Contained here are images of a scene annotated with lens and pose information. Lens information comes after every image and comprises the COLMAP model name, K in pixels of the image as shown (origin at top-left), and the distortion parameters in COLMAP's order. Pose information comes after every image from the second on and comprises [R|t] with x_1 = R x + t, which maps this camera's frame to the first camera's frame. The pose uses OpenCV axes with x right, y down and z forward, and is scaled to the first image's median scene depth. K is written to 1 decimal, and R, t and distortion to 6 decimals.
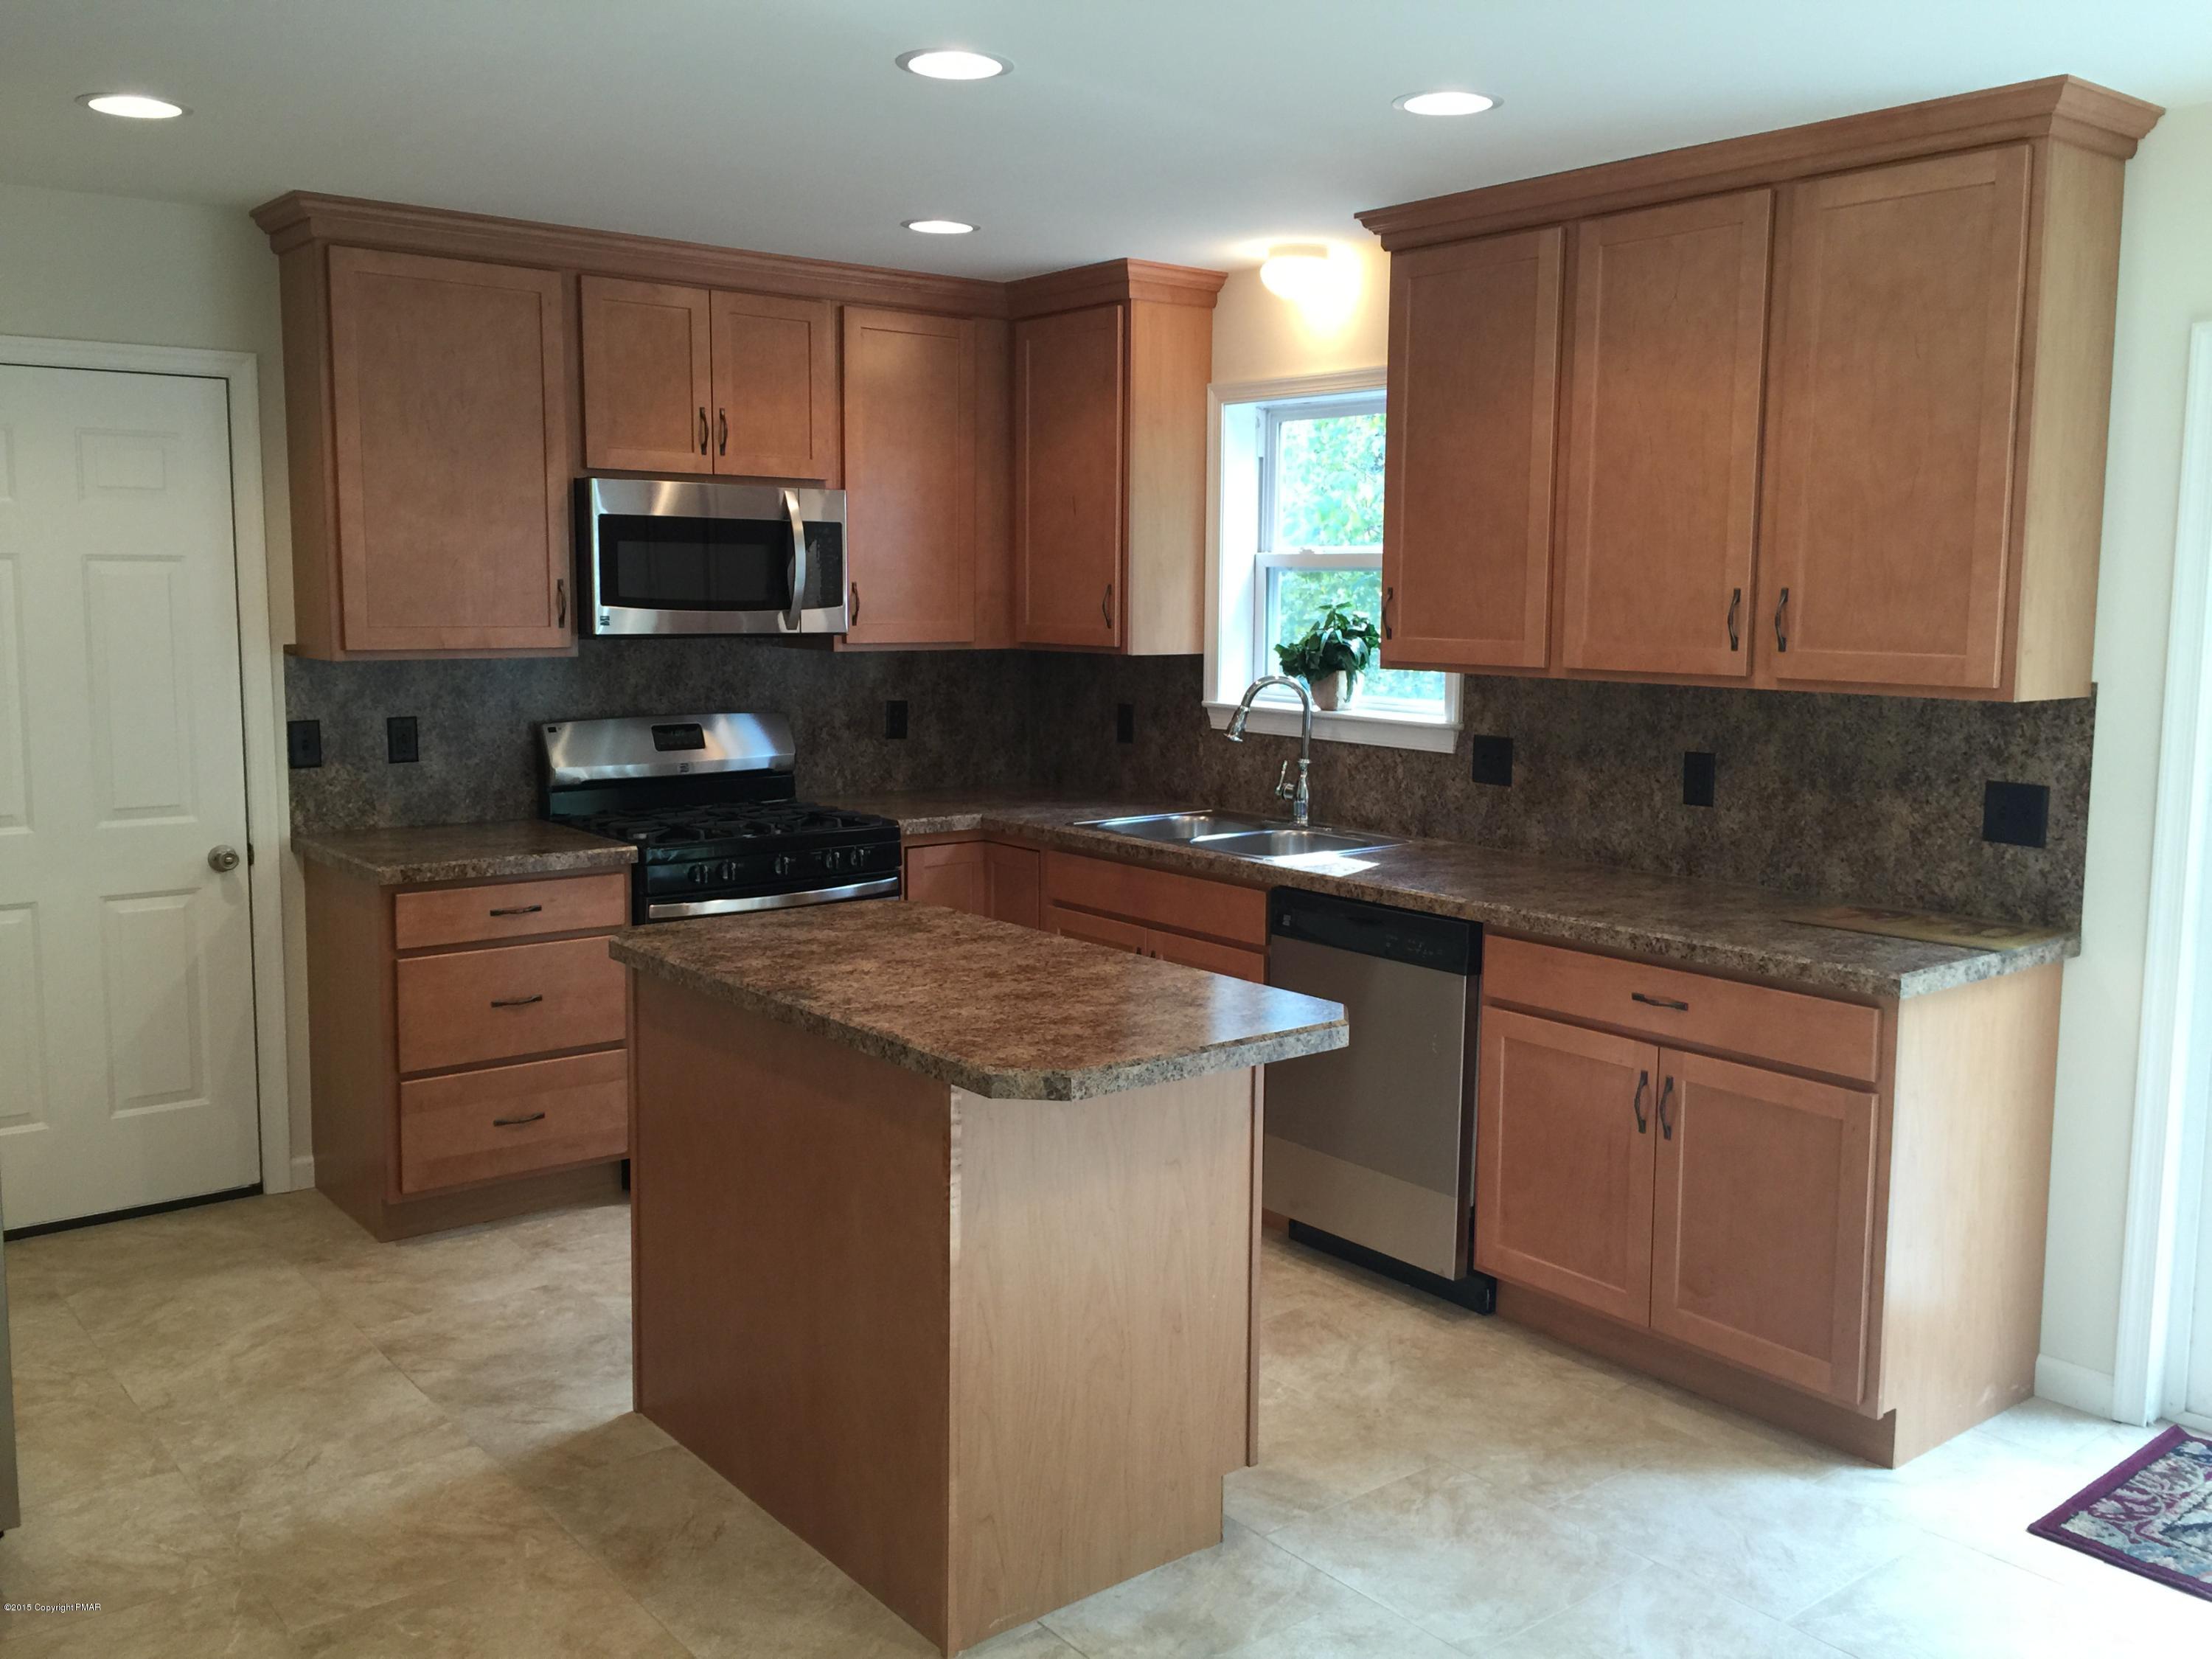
lens RADIAL K [[1890.9, 0, 1090.5], [0, 1890.9, 811.4], [0, 0, 1]] dist [0.090974, -0.125397]
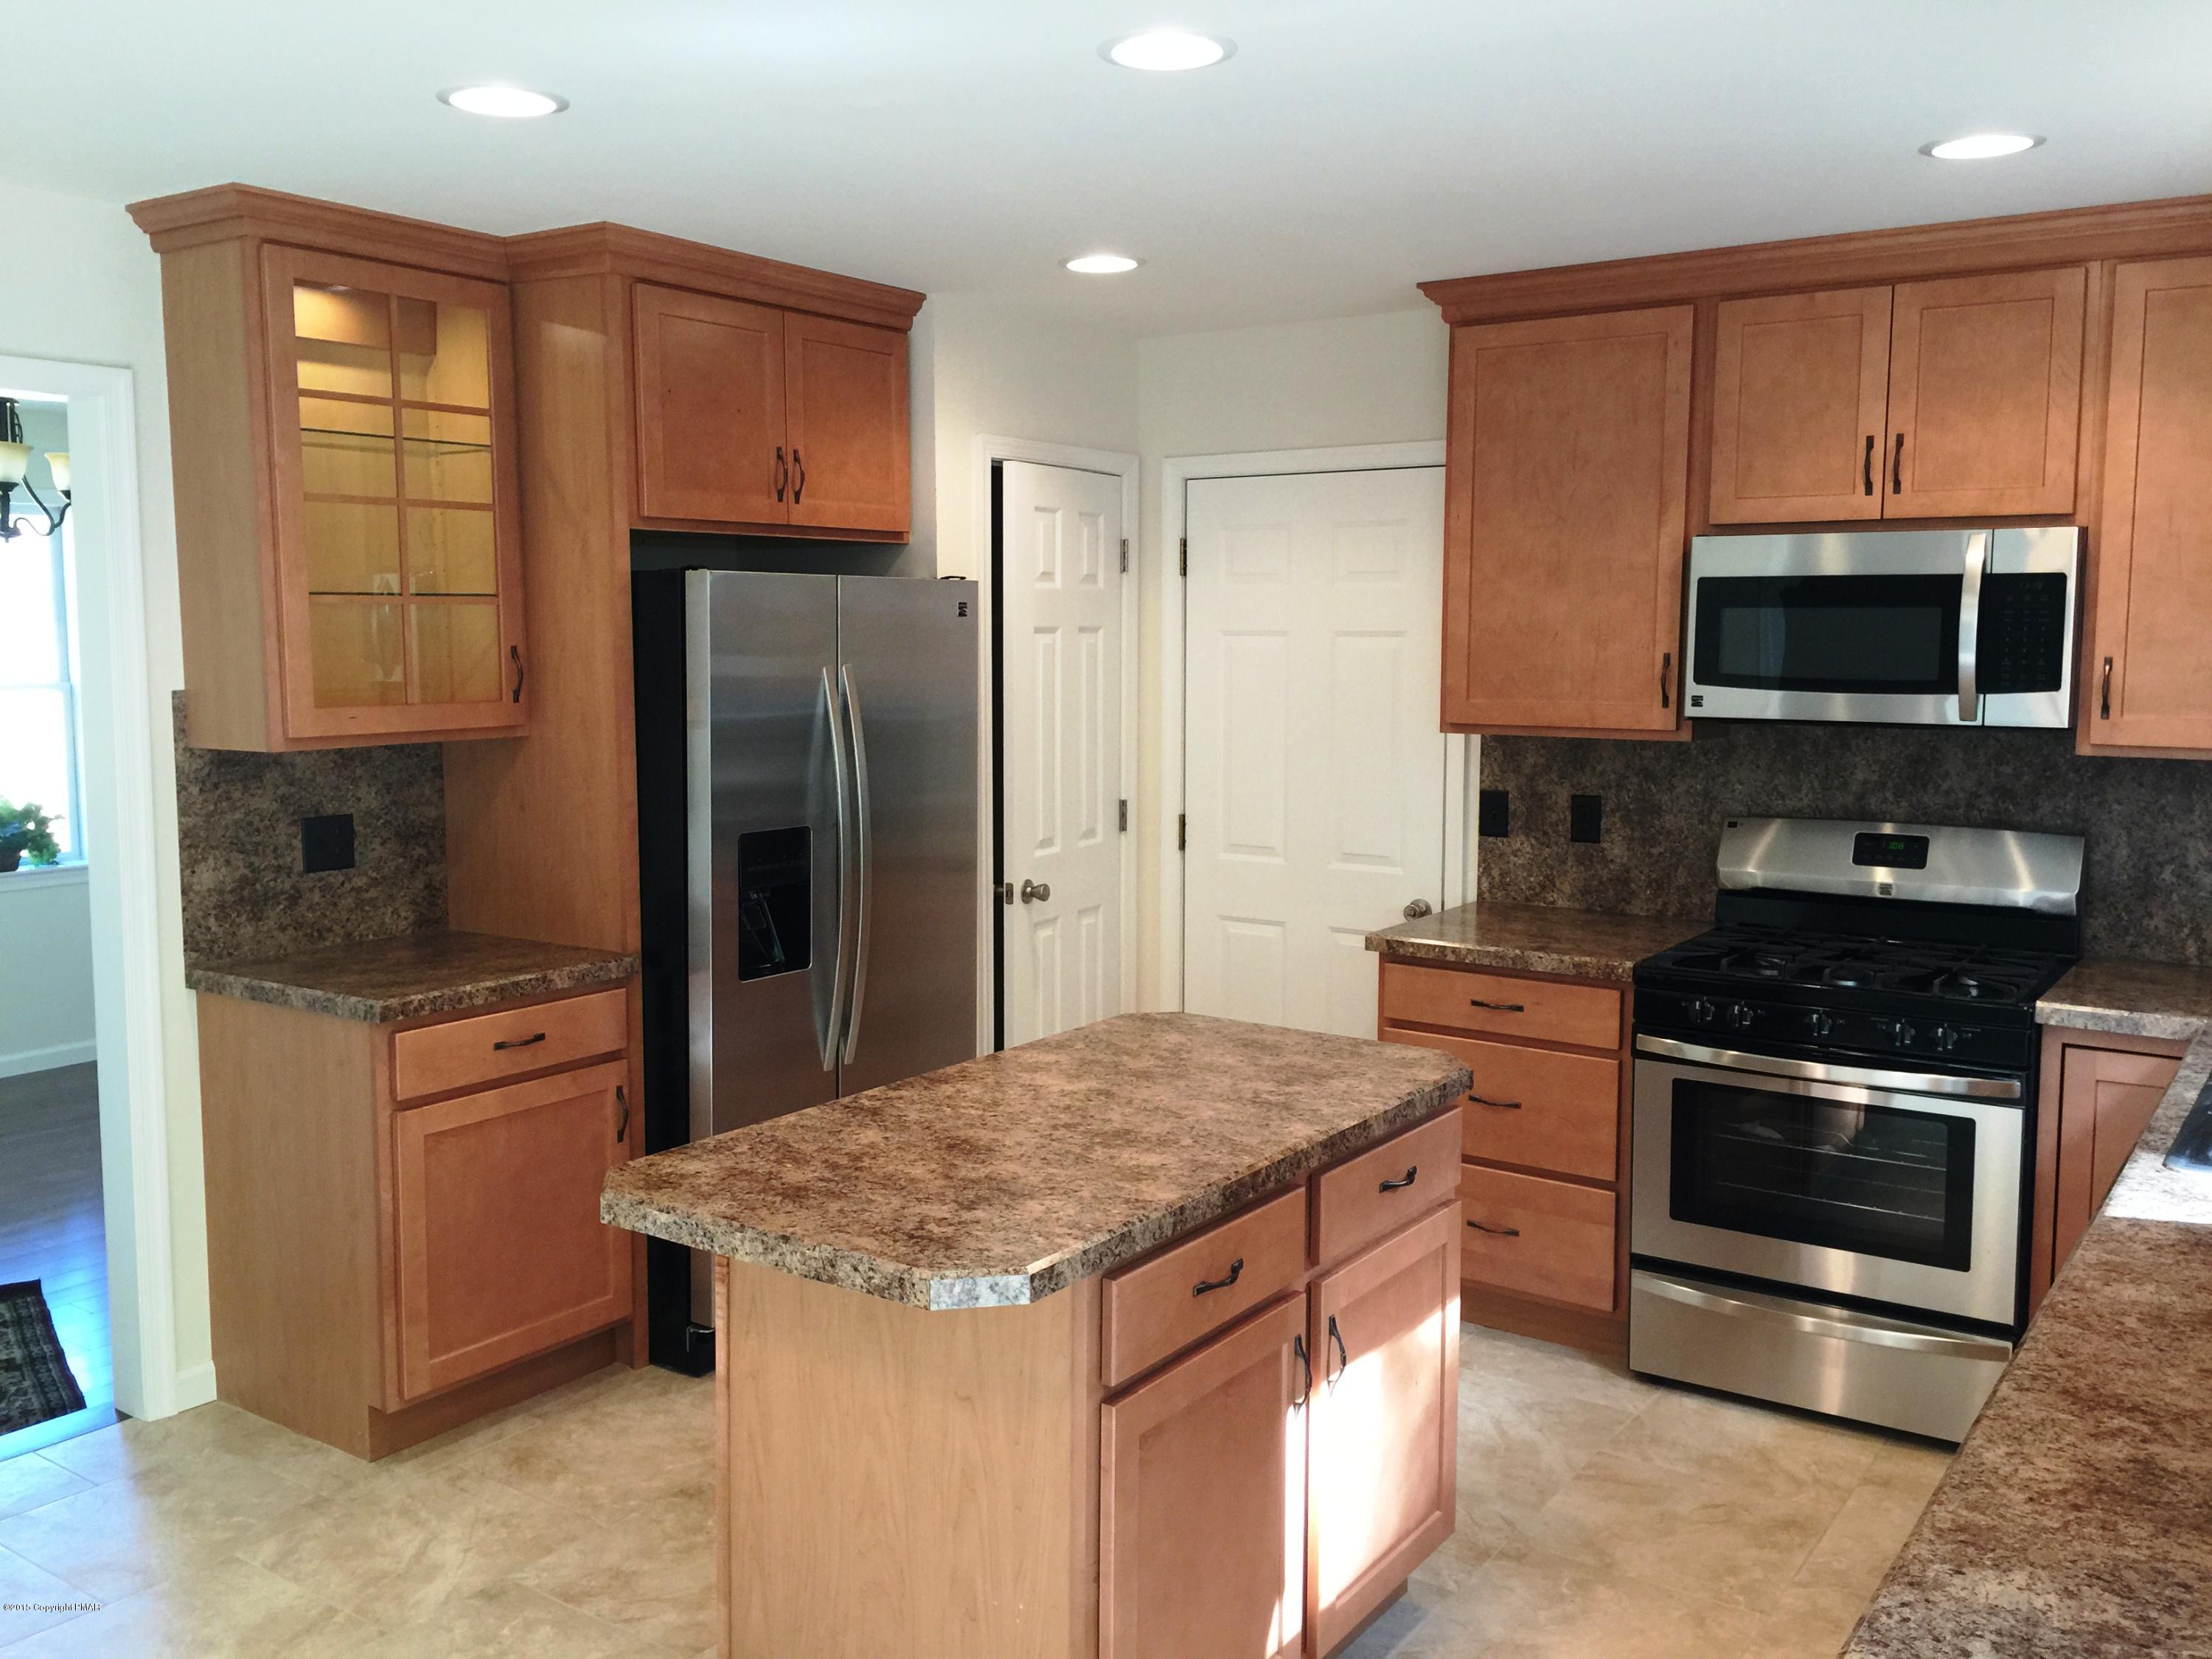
lens RADIAL K [[1890.9, 0, 1090.5], [0, 1890.9, 811.4], [0, 0, 1]] dist [0.090974, -0.125397]
pose [[0.295347, 0.087245, -0.951398, 0.472216], [-0.117753, 0.991553, 0.054373, -0.063360], [0.948106, 0.095971, 0.303126, 0.469692]]
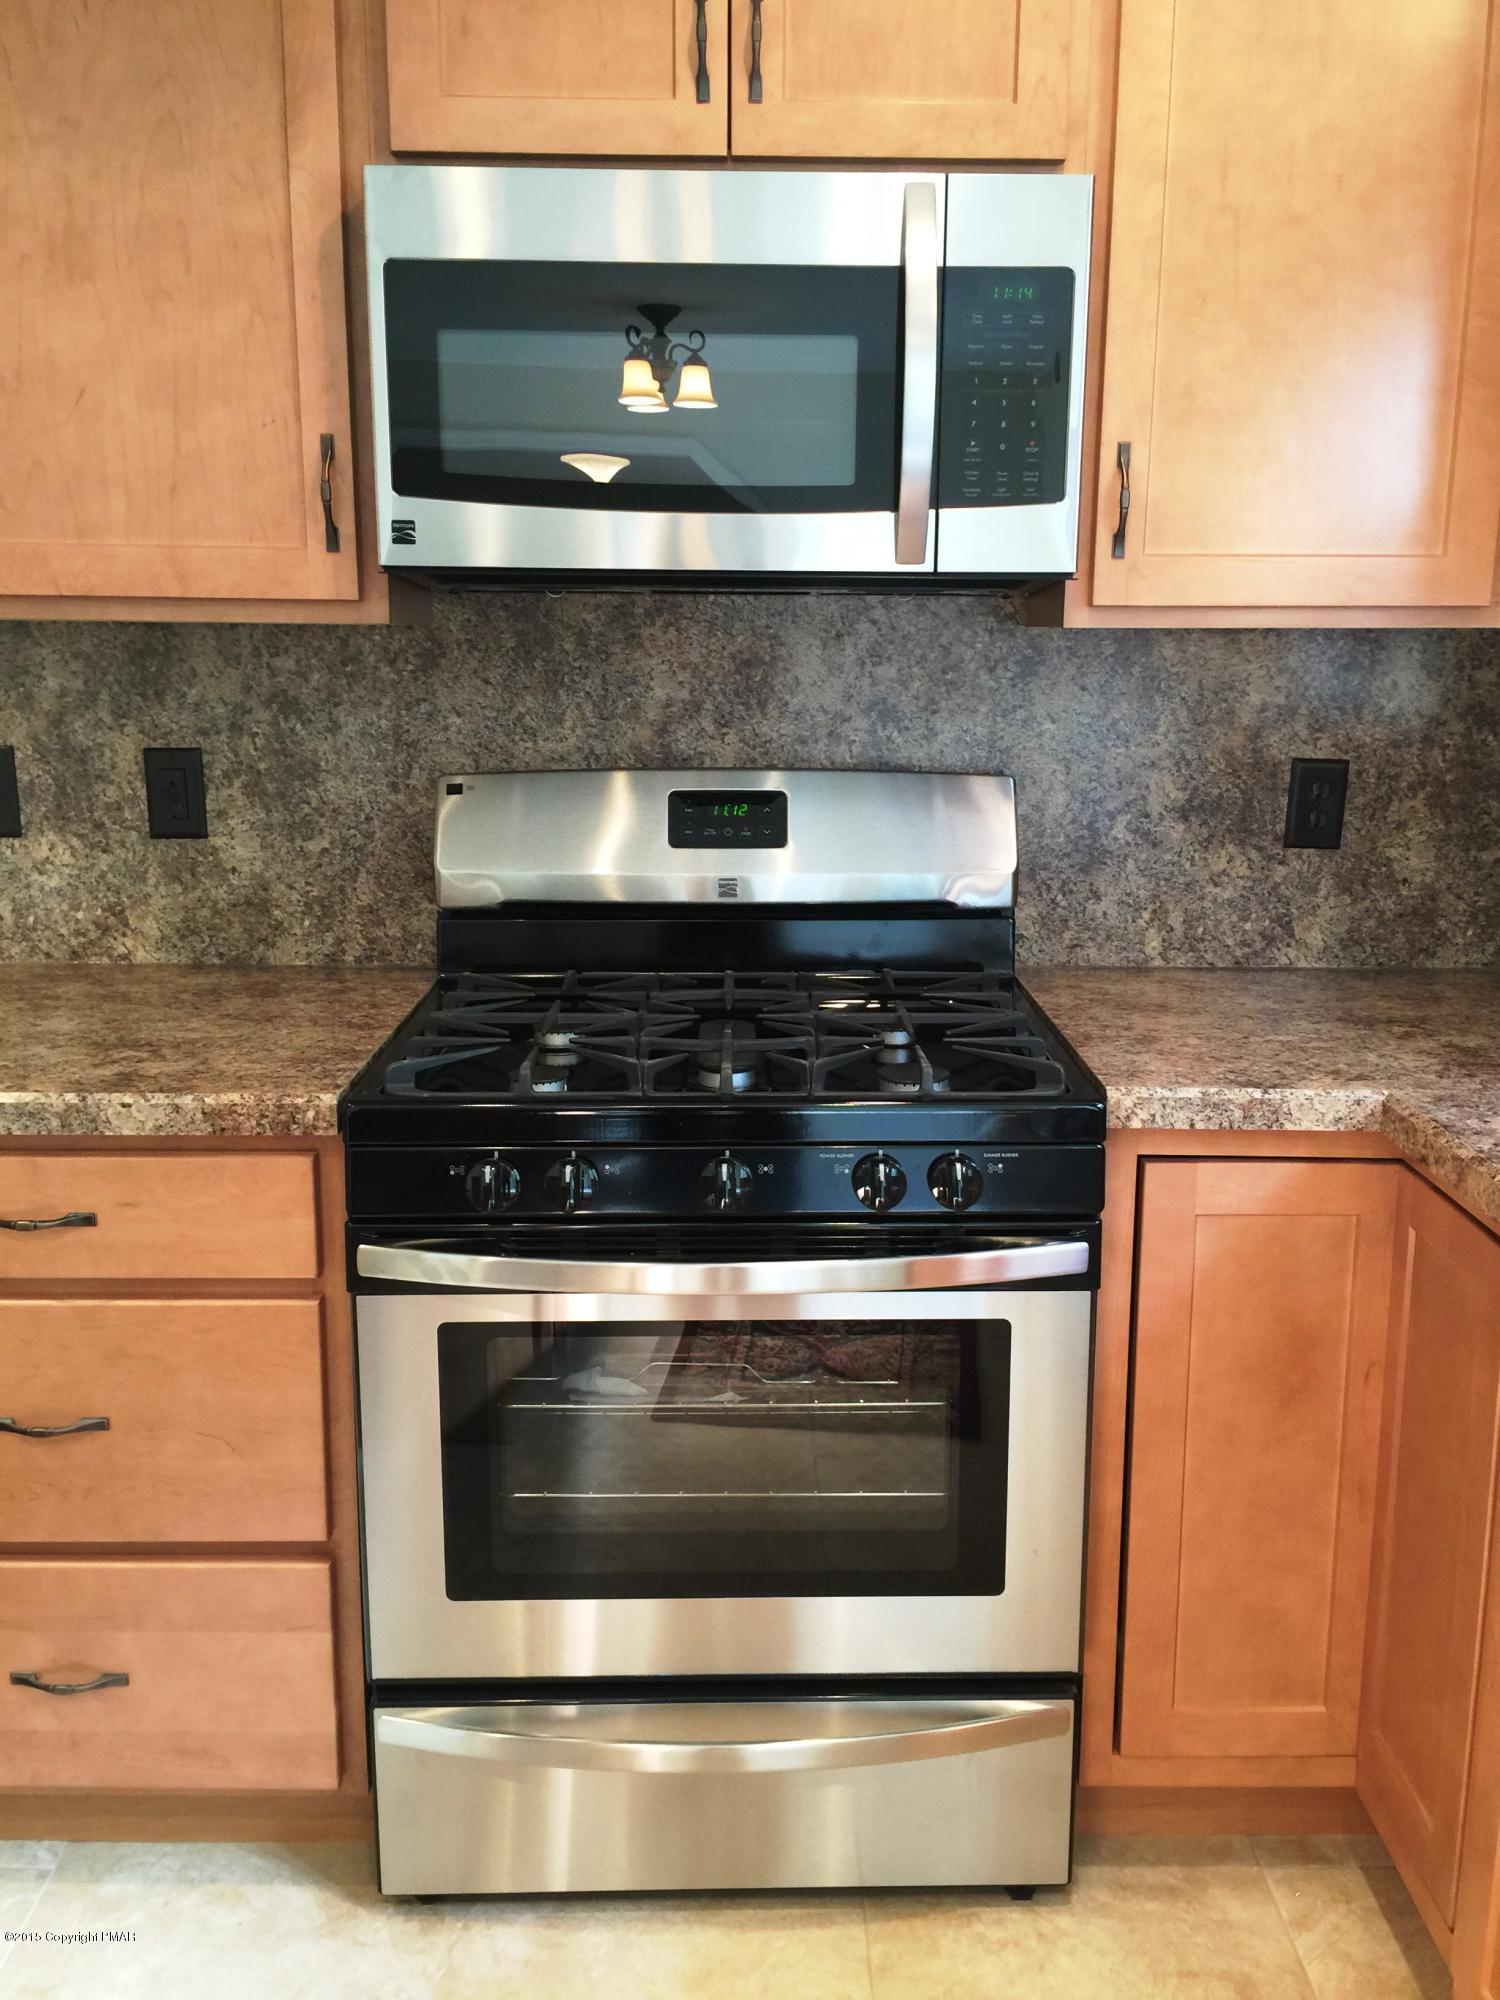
lens RADIAL K [[1709.7, 0, 759.6], [0, 1709.7, 984.4], [0, 0, 1]] dist [0.090974, -0.125397]
pose [[0.794481, 0.119948, -0.595325, 0.040654], [-0.074559, 0.992150, 0.100400, -0.044406], [0.602695, -0.035379, 0.797187, 0.721240]]
